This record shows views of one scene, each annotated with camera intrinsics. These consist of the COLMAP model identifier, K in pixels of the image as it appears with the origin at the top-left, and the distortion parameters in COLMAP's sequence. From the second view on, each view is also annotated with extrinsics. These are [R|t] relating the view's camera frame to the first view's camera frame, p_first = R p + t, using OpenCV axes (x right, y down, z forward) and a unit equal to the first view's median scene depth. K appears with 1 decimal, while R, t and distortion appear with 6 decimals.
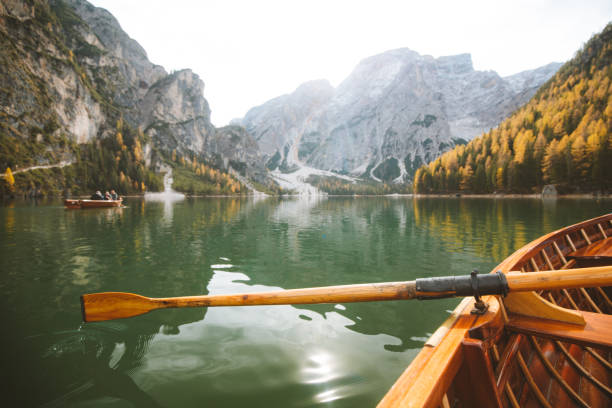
lens RADIAL K [[308.2, 0, 324.0], [0, 308.2, 191.5], [0, 0, 1]] dist [-0.016124, -0.001027]
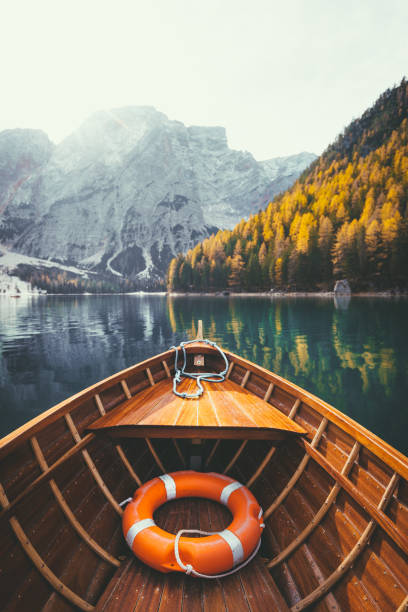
lens RADIAL K [[303.1, 0, 193.9], [0, 303.1, 308.0], [0, 0, 1]] dist [-0.022791, 0.002059]
pose [[0.913722, -0.022999, 0.405689, 0.041532], [-0.002538, 0.998054, 0.062297, 0.001096], [-0.406332, -0.057952, 0.911886, 0.226907]]
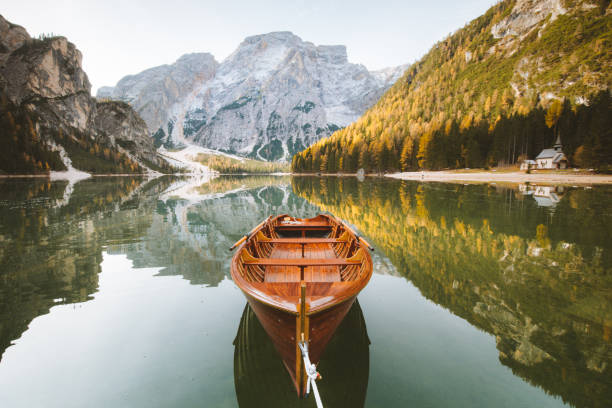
lens RADIAL K [[293.6, 0, 306.7], [0, 293.6, 210.6], [0, 0, 1]] dist [-0.011755, 0.000709]
pose [[0.949432, -0.034730, 0.312047, -0.012284], [-0.008694, 0.990574, 0.136699, -0.001762], [-0.313853, -0.132499, 0.940181, -0.054892]]
